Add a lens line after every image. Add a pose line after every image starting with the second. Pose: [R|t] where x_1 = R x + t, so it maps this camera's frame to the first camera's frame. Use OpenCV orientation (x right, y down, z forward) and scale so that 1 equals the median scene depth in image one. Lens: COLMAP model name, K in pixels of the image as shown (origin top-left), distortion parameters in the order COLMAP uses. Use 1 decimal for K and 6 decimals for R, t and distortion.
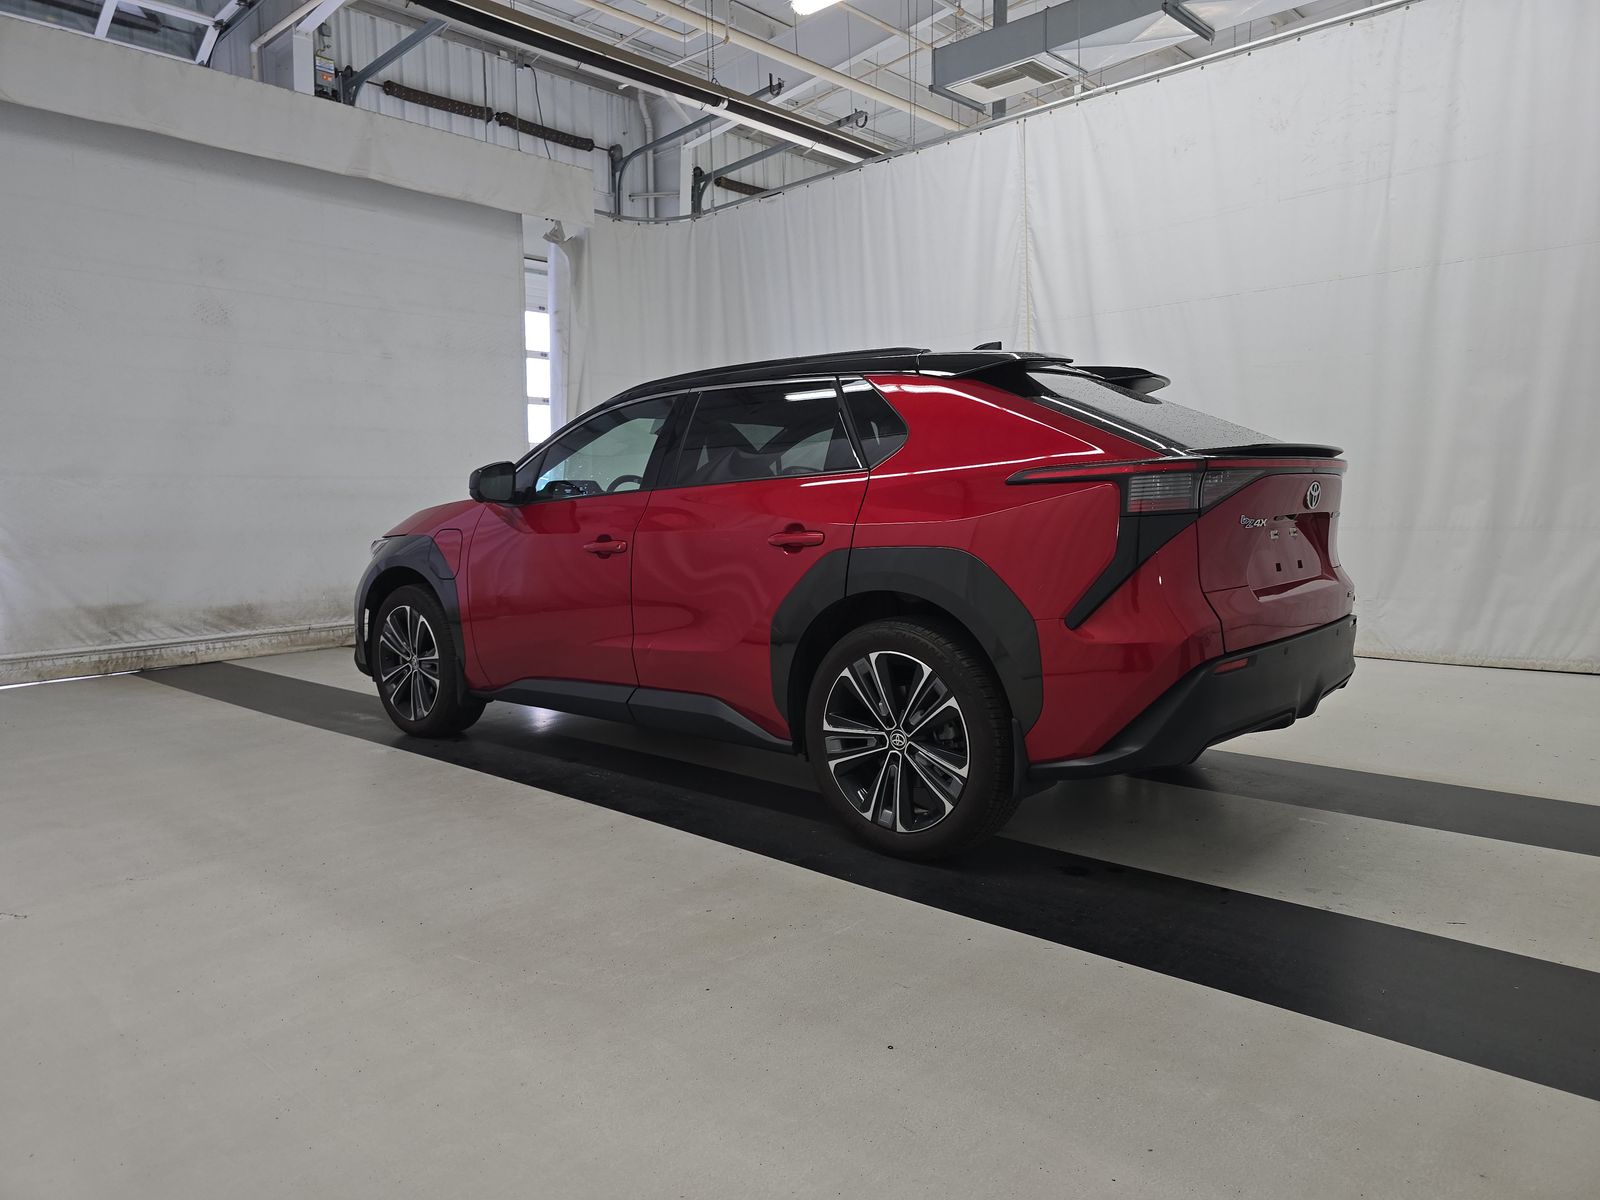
lens RADIAL K [[1072.6, 0, 794.4], [0, 1072.6, 600.8], [0, 0, 1]] dist [0.037598, -0.005725]
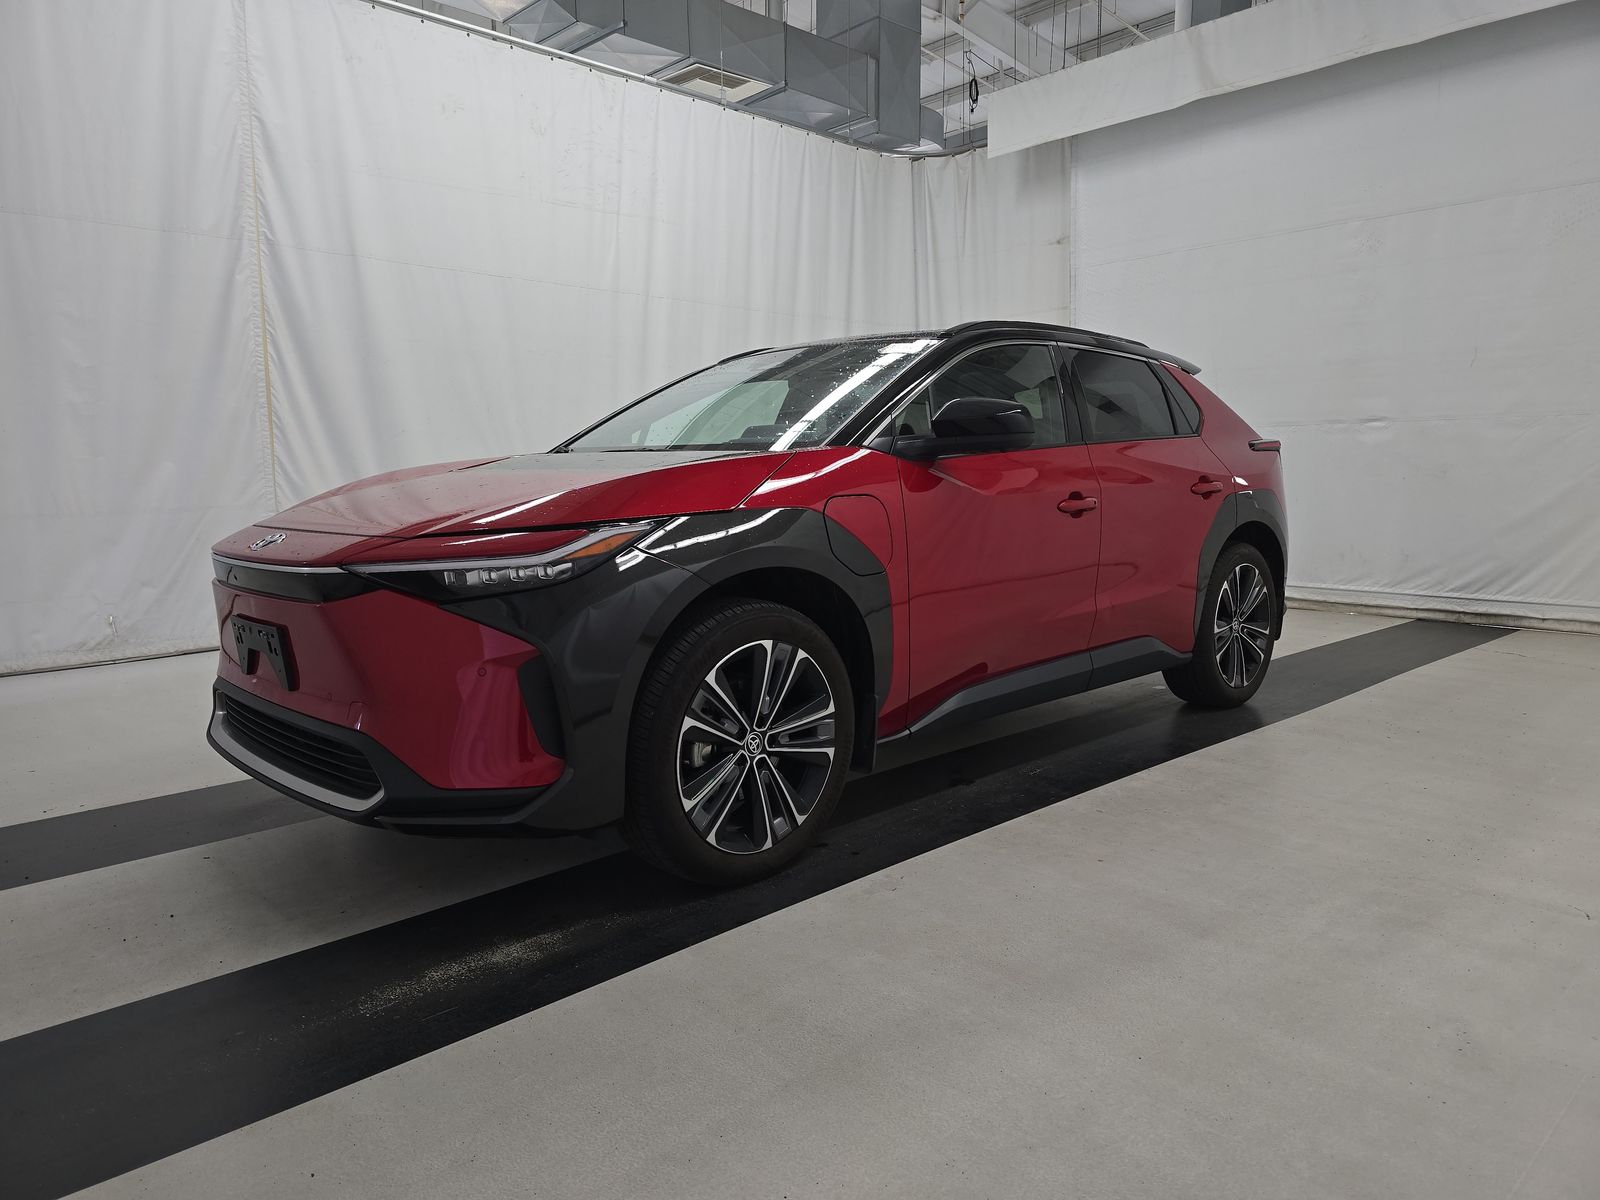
lens RADIAL K [[1072.6, 0, 797.0], [0, 1072.6, 603.3], [0, 0, 1]] dist [0.037598, -0.005725]
pose [[0.073719, -0.104894, 0.991747, -0.873866], [0.099601, 0.990256, 0.097333, -0.063093], [-0.992293, 0.091604, 0.083448, 0.921985]]
